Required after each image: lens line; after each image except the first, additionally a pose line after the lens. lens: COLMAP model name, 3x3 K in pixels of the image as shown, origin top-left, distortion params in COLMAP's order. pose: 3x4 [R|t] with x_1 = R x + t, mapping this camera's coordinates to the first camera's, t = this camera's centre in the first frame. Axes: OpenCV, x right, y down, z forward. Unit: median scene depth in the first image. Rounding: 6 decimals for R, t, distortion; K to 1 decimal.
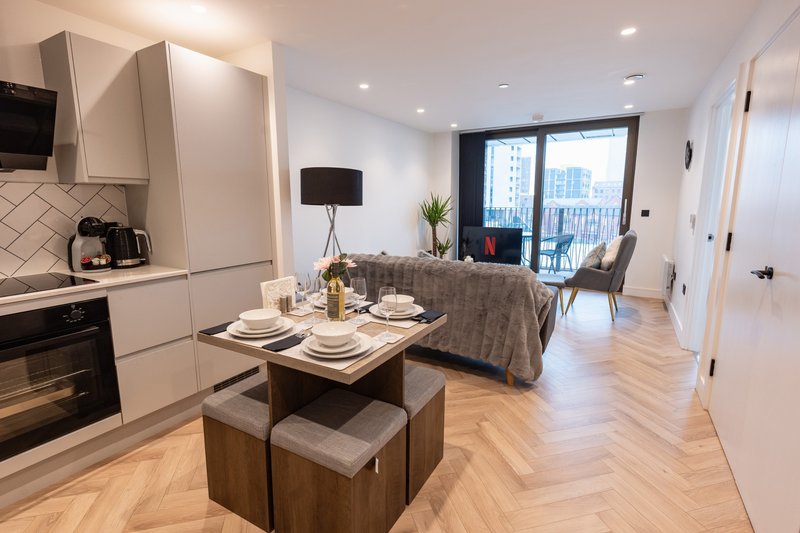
lens RADIAL K [[389.4, 0, 400.0], [0, 389.4, 266.5], [0, 0, 1]] dist [0.001275, -0.000019]
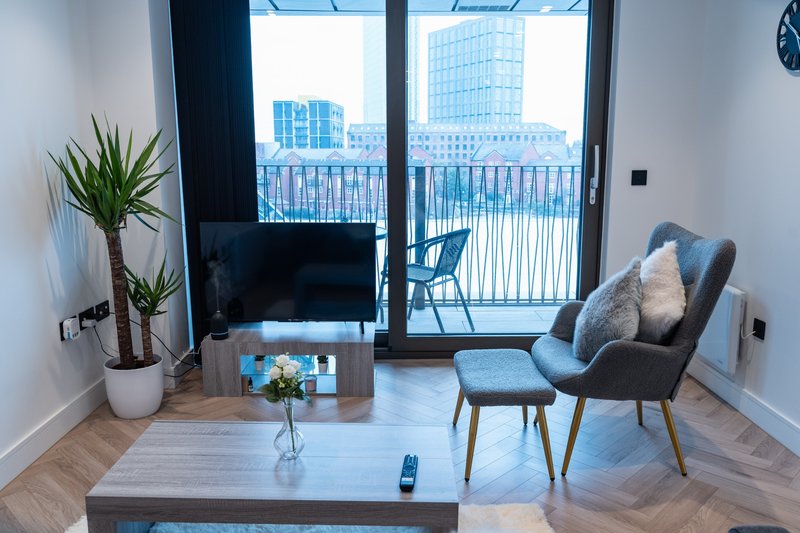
lens RADIAL K [[641.4, 0, 400.0], [0, 641.4, 266.5], [0, 0, 1]] dist [0.001672, 0.000978]
pose [[0.859294, -0.086218, 0.504163, 0.024883], [0.081478, 0.996178, 0.031489, -0.071421], [-0.504951, 0.014020, 0.863034, 0.448577]]
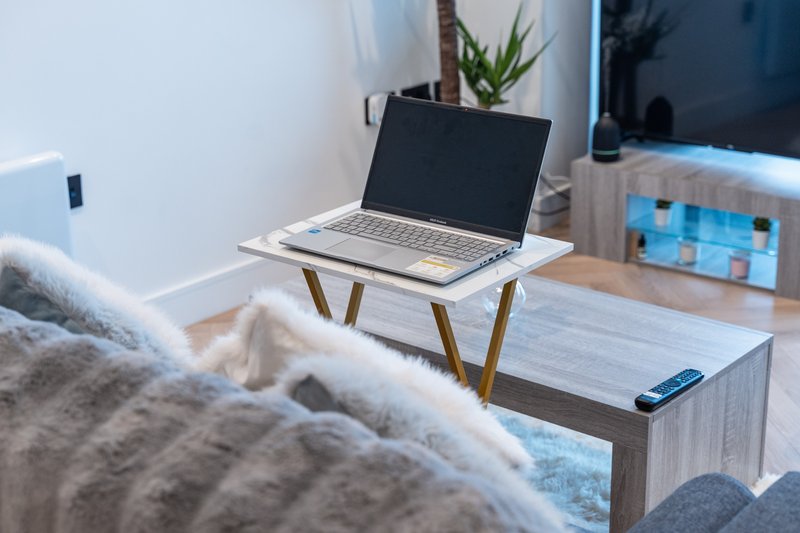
lens RADIAL K [[1437.2, 0, 400.0], [0, 1437.2, 266.5], [0, 0, 1]] dist [0.024994, 0.038278]
pose [[0.989706, 0.031948, -0.139507, 0.171286], [-0.009776, 0.987582, 0.156802, -0.065396], [0.142784, -0.153824, 0.977727, 0.256626]]
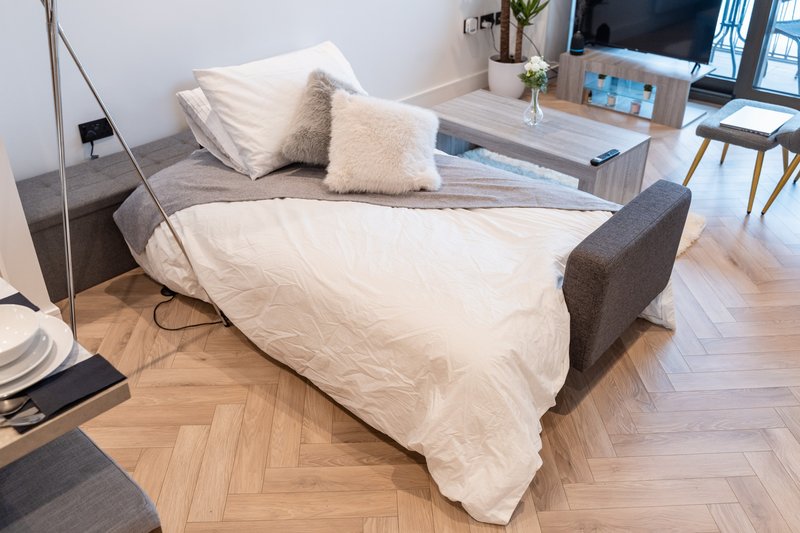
lens RADIAL K [[738.9, 0, 400.0], [0, 738.9, 266.5], [0, 0, 1]] dist [-0.005188, -0.015428]
pose [[0.978178, 0.106285, -0.178526, 0.150729], [-0.034664, 0.930693, 0.364155, -0.075577], [0.204857, -0.350020, 0.914068, 0.145916]]
